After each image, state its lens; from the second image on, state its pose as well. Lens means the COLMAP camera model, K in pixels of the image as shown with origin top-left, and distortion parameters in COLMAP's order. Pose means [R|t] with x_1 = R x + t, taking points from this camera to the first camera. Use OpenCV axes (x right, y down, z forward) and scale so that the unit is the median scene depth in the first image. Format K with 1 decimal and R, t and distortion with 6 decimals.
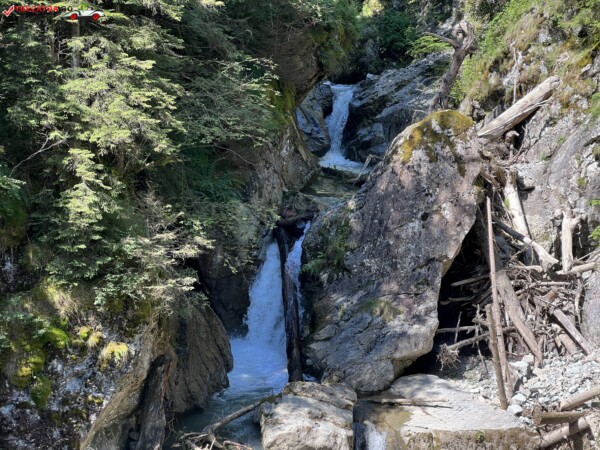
lens RADIAL K [[1334.0, 0, 296.9], [0, 1334.0, 227.4], [0, 0, 1]] dist [0.193348, 0.000000]
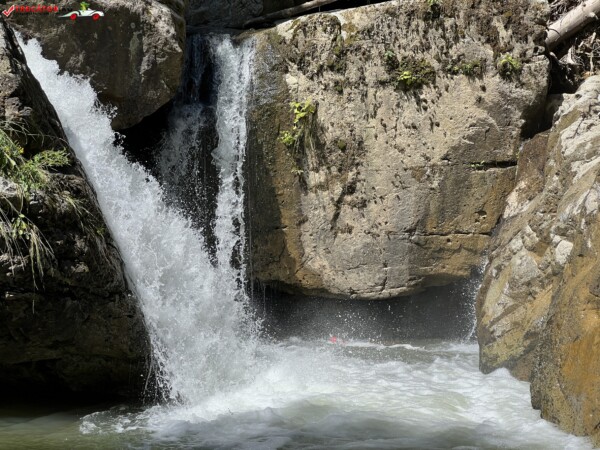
lens RADIAL K [[1334.0, 0, 309.8], [0, 1334.0, 213.6], [0, 0, 1]] dist [0.193348, 0.000000]
pose [[0.993828, -0.012701, 0.110199, 0.032848], [0.027065, 0.991165, -0.129847, 0.297920], [-0.107576, 0.132029, 0.985391, 0.513838]]
